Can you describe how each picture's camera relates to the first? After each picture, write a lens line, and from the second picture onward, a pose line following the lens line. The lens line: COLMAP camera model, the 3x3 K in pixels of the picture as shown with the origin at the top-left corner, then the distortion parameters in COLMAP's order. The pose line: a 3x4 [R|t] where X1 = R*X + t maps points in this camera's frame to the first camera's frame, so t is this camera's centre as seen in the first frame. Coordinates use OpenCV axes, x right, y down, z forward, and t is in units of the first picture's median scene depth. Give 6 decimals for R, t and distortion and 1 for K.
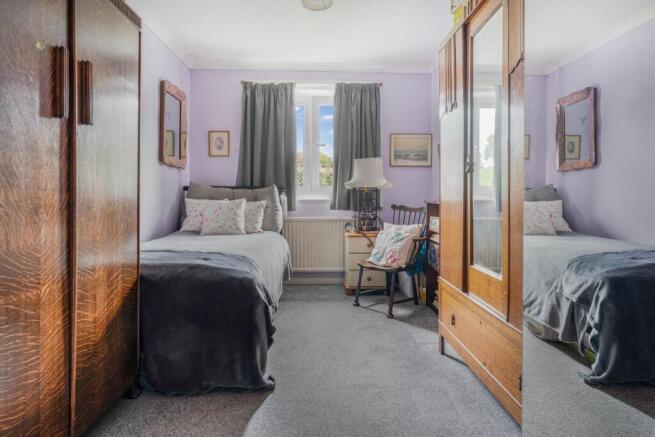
lens RADIAL K [[360.4, 0, 327.5], [0, 360.4, 218.5], [0, 0, 1]] dist [-0.000271, -0.000010]
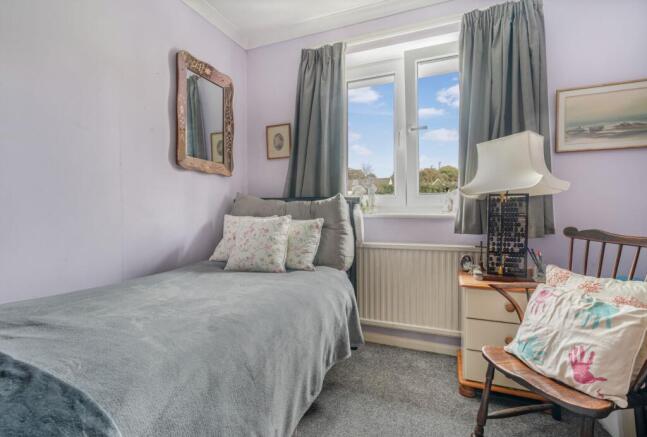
lens RADIAL K [[312.7, 0, 323.5], [0, 312.7, 218.5], [0, 0, 1]] dist [0.001828, 0.000537]
pose [[0.913143, 0.002564, -0.407632, 0.055779], [-0.016960, 0.999353, -0.031708, -0.031722], [0.407287, 0.035867, 0.912596, 0.494890]]
